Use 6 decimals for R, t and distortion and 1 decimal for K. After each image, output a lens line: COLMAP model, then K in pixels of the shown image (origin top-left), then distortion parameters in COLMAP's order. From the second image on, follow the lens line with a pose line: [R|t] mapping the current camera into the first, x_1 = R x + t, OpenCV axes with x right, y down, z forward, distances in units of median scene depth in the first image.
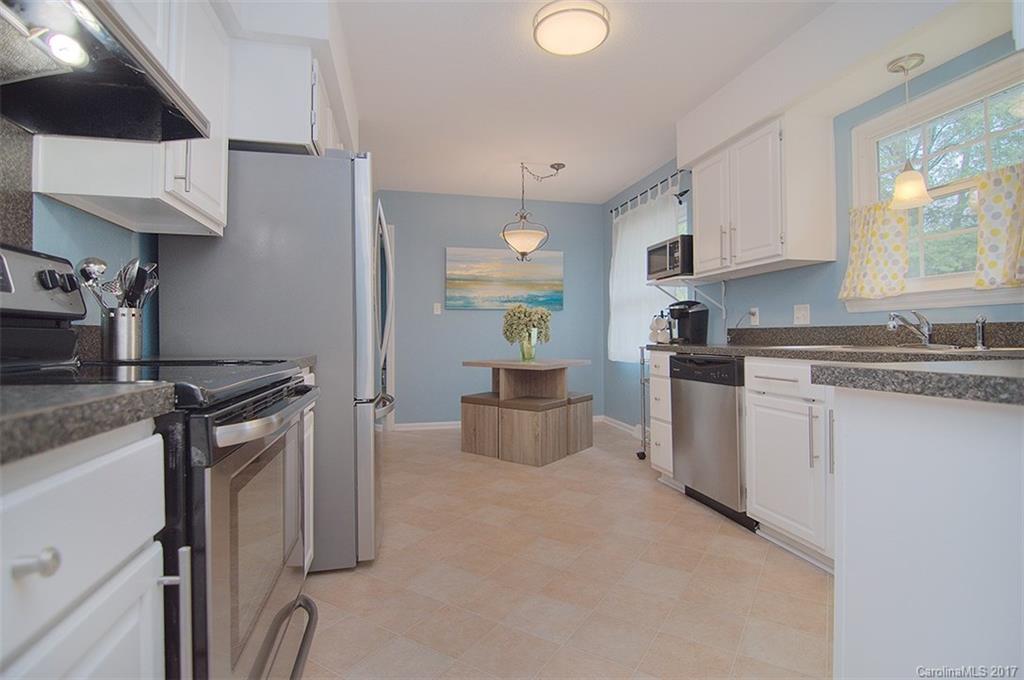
lens RADIAL K [[502.6, 0, 512.0], [0, 502.6, 340.0], [0, 0, 1]] dist [-0.010605, -0.000834]
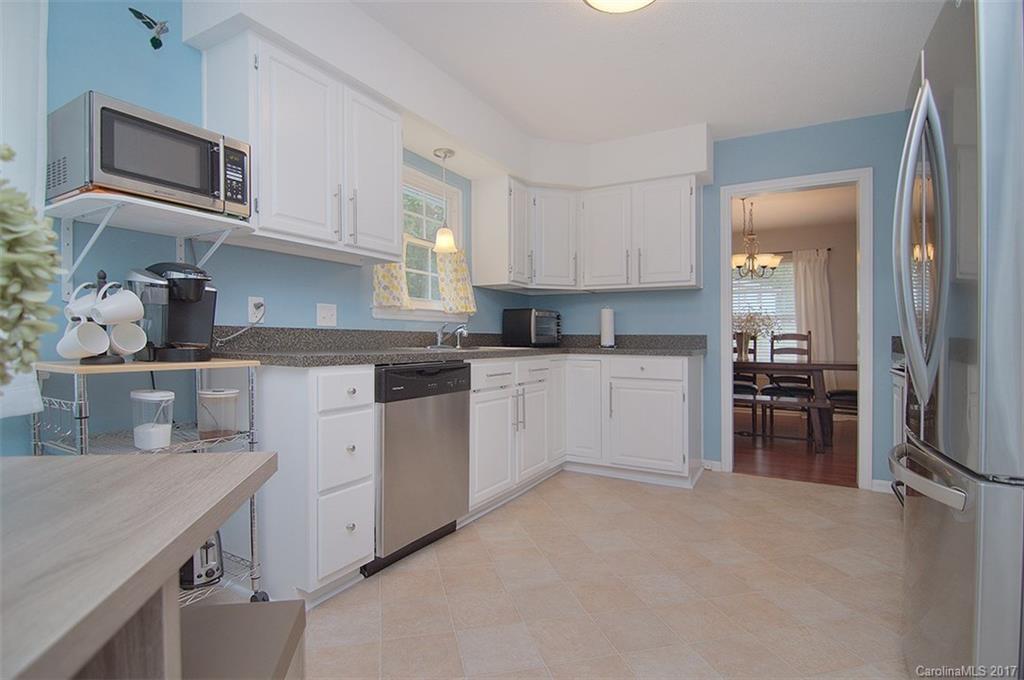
lens RADIAL K [[502.6, 0, 512.0], [0, 502.6, 340.0], [0, 0, 1]] dist [-0.010605, -0.000834]
pose [[-0.730149, -0.000004, 0.683288, -0.293578], [0.003938, 0.999983, 0.004214, -0.010938], [-0.683276, 0.005768, -0.730137, 1.599814]]
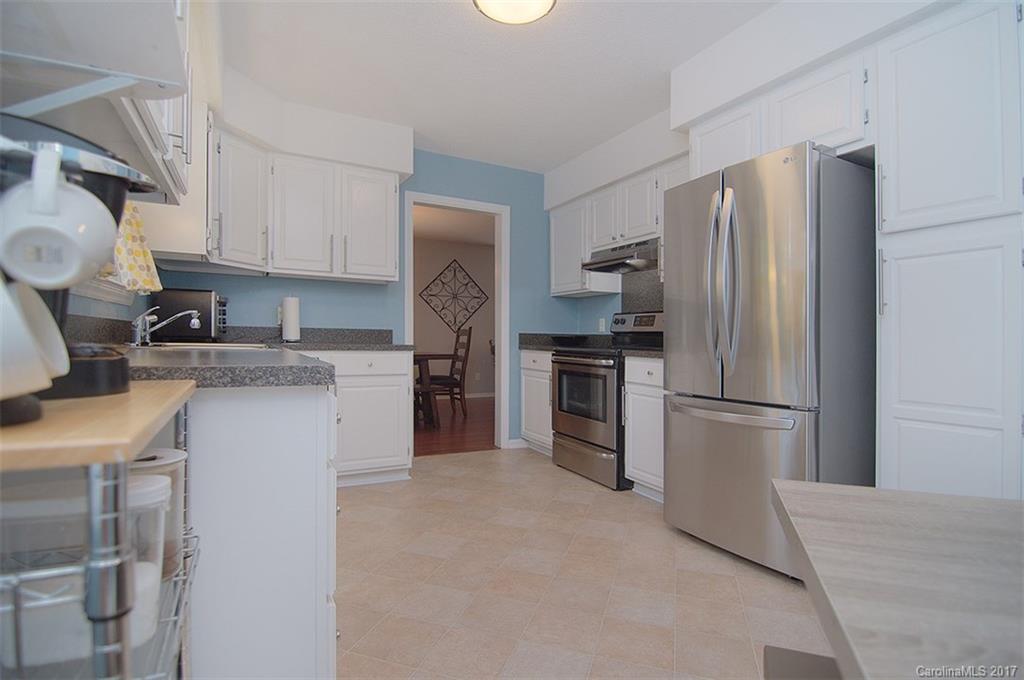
lens RADIAL K [[502.6, 0, 512.0], [0, 502.6, 340.0], [0, 0, 1]] dist [-0.010605, -0.000834]
pose [[-0.969974, -0.009775, -0.243011, 0.306343], [-0.013771, 0.999796, 0.014752, -0.014154], [0.242817, 0.017655, -0.969911, 1.702239]]
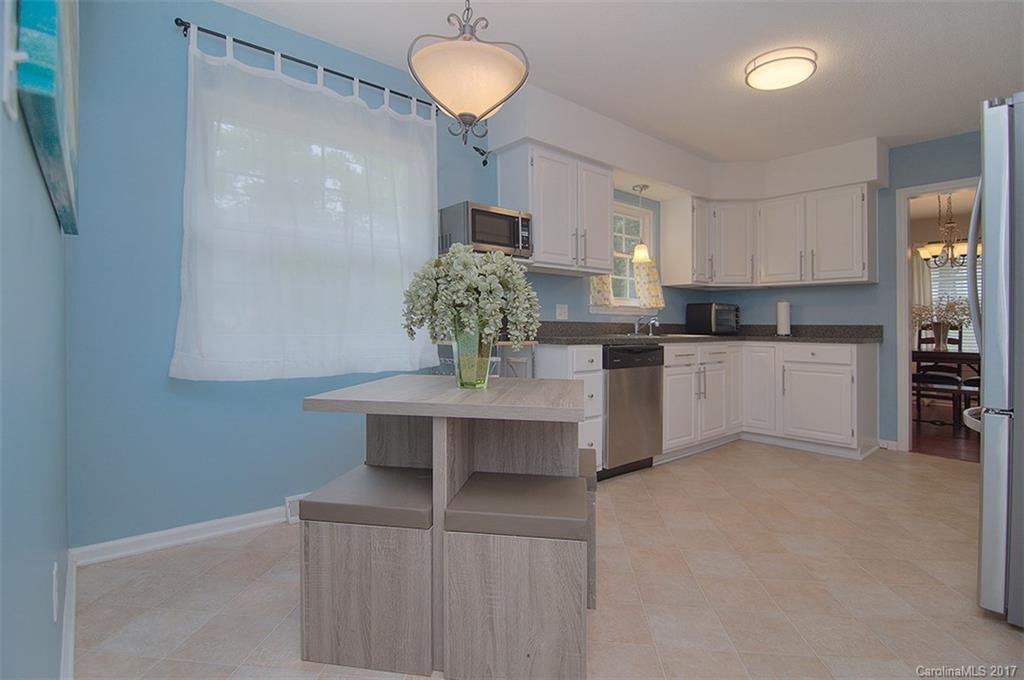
lens RADIAL K [[509.1, 0, 510.6], [0, 509.1, 325.1], [0, 0, 1]] dist [-0.017991, -0.000920]
pose [[-0.456921, 0.004718, 0.889495, -0.593496], [0.002239, 0.999989, -0.004154, -0.013534], [-0.889505, 0.000093, -0.456926, 1.931036]]
